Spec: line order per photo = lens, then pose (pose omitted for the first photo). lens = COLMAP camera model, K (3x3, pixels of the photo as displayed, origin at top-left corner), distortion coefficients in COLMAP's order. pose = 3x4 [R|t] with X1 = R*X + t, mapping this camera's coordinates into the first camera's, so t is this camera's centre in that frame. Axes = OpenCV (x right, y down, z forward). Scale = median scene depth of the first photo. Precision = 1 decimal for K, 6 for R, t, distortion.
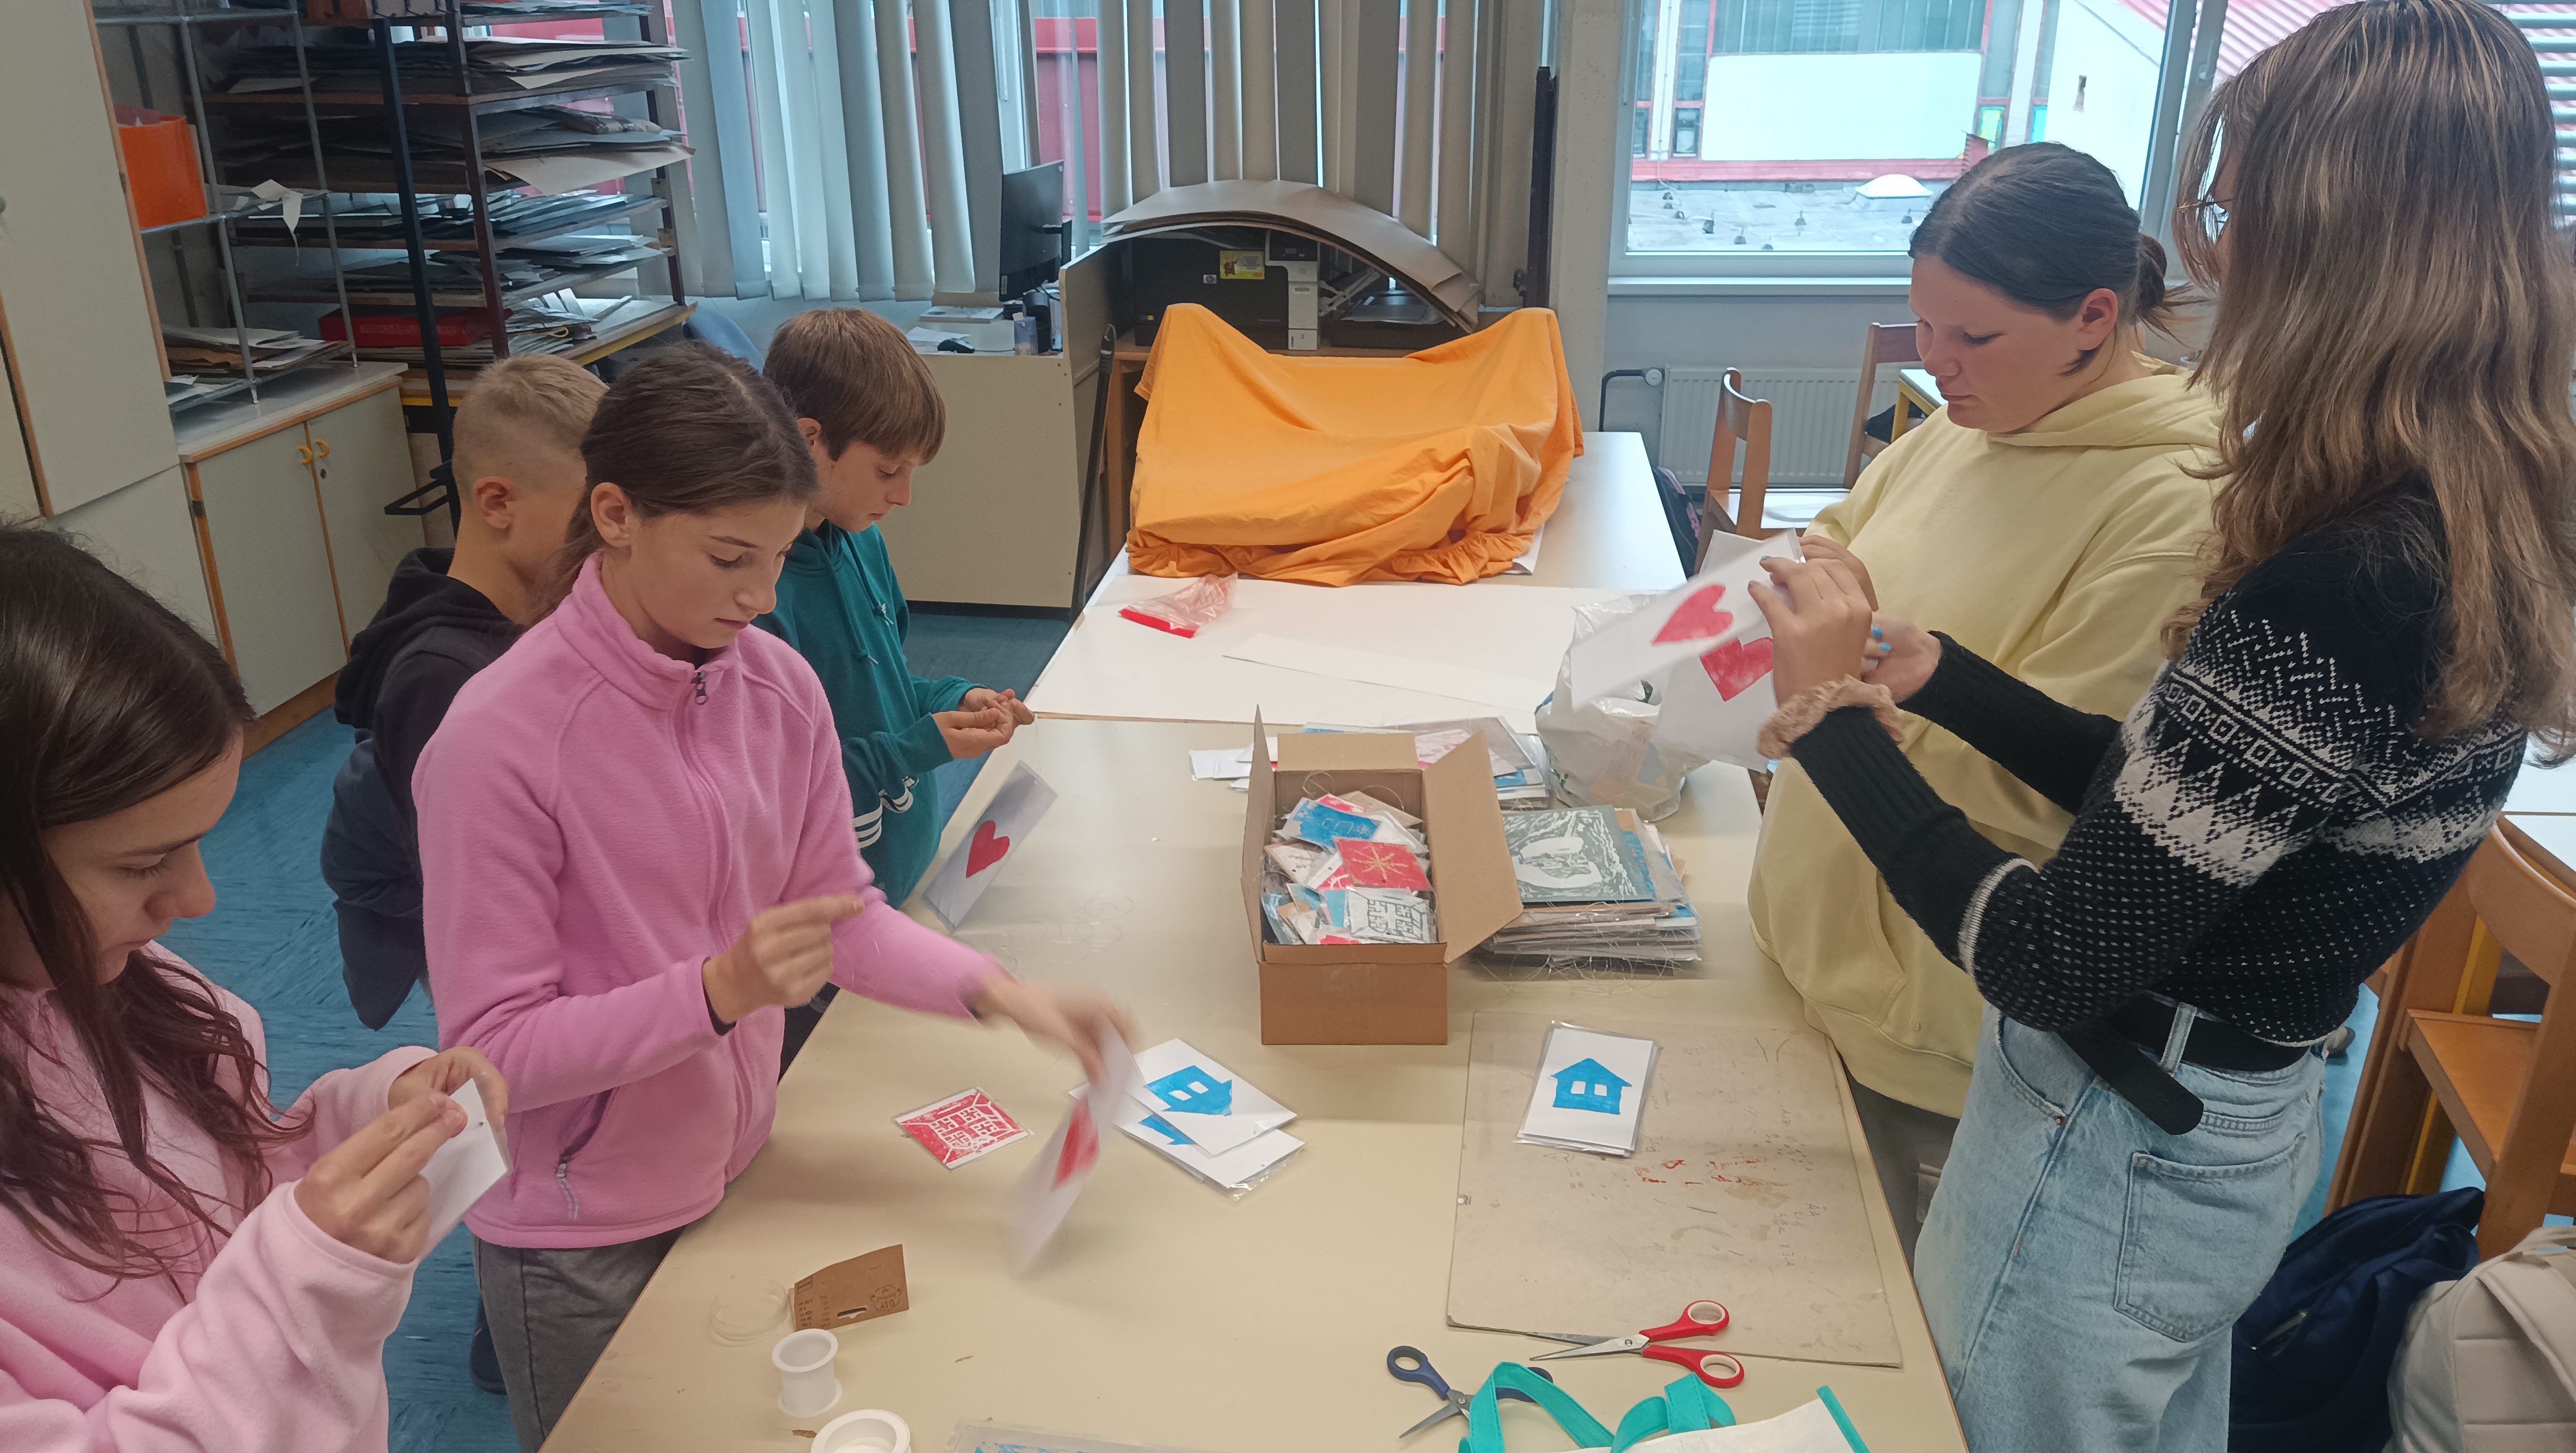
lens RADIAL K [[1922.7, 0, 1288.0], [0, 1922.7, 726.5], [0, 0, 1]] dist [0.184899, -0.308345]
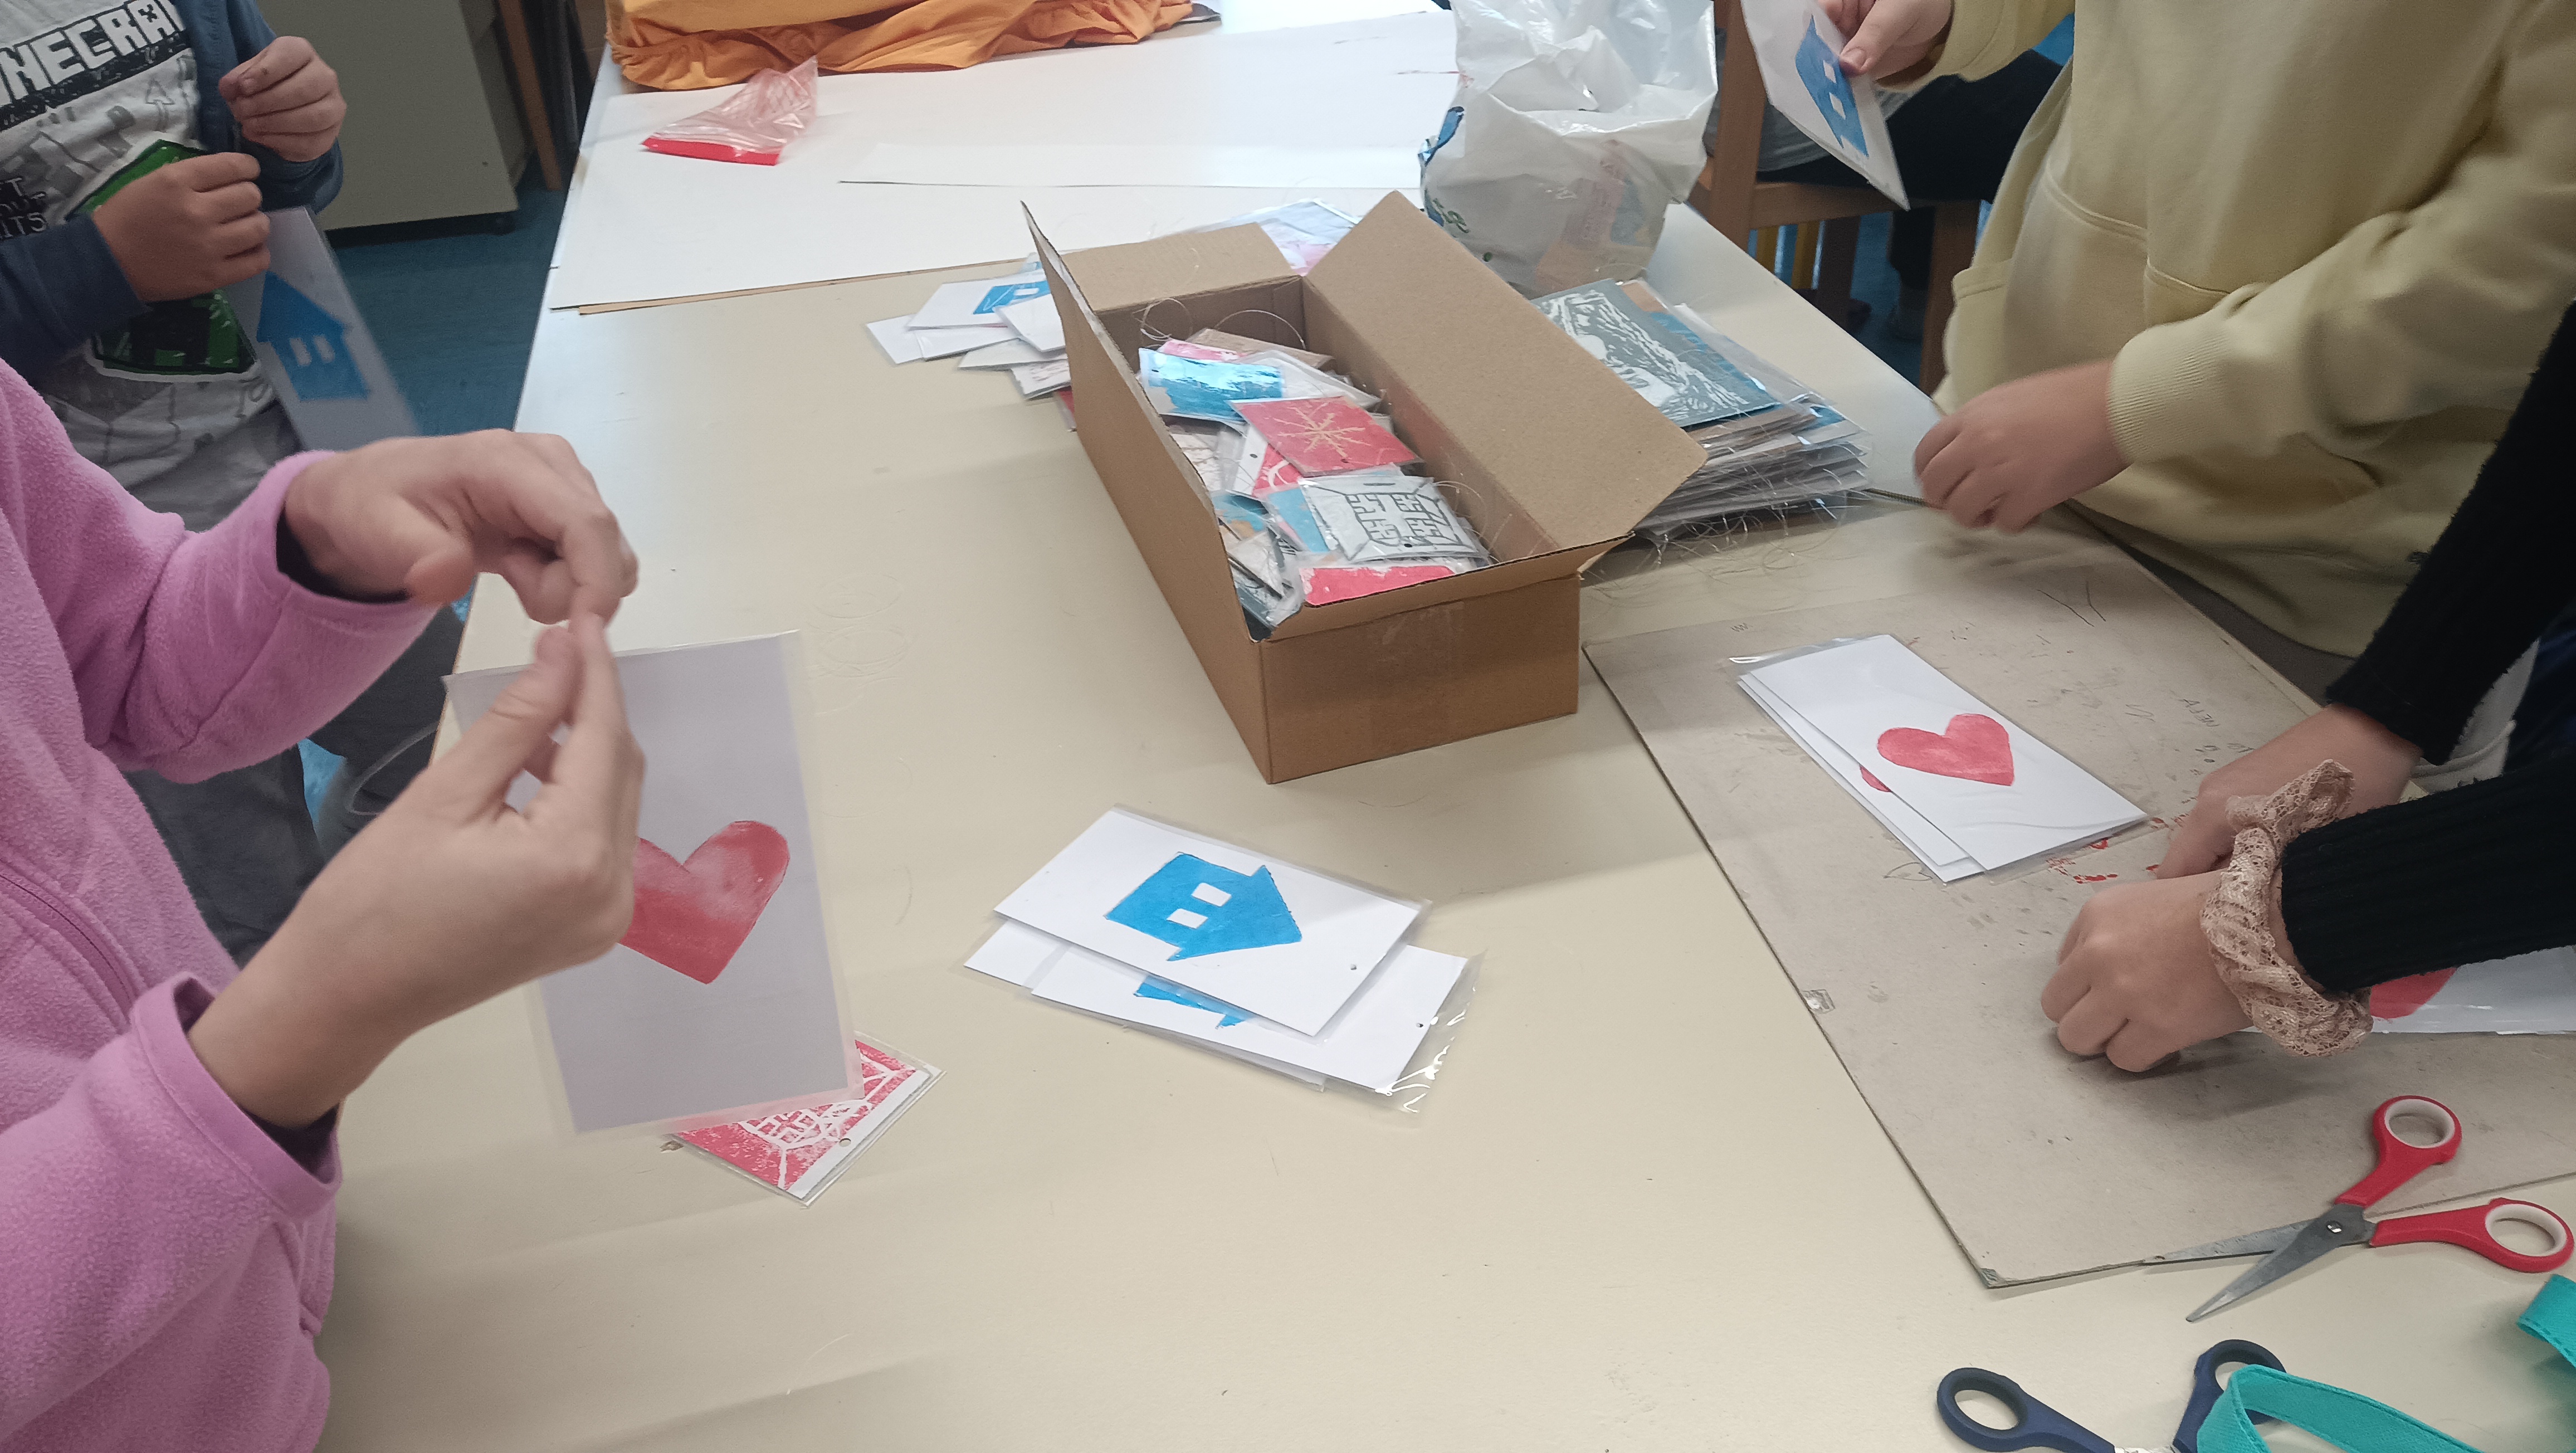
lens RADIAL K [[1922.7, 0, 1288.0], [0, 1922.7, 726.5], [0, 0, 1]] dist [0.184899, -0.308345]
pose [[0.947550, -0.214136, 0.237266, -0.118563], [0.162458, 0.962007, 0.219430, 0.026155], [-0.275239, -0.169375, 0.946338, 0.427931]]
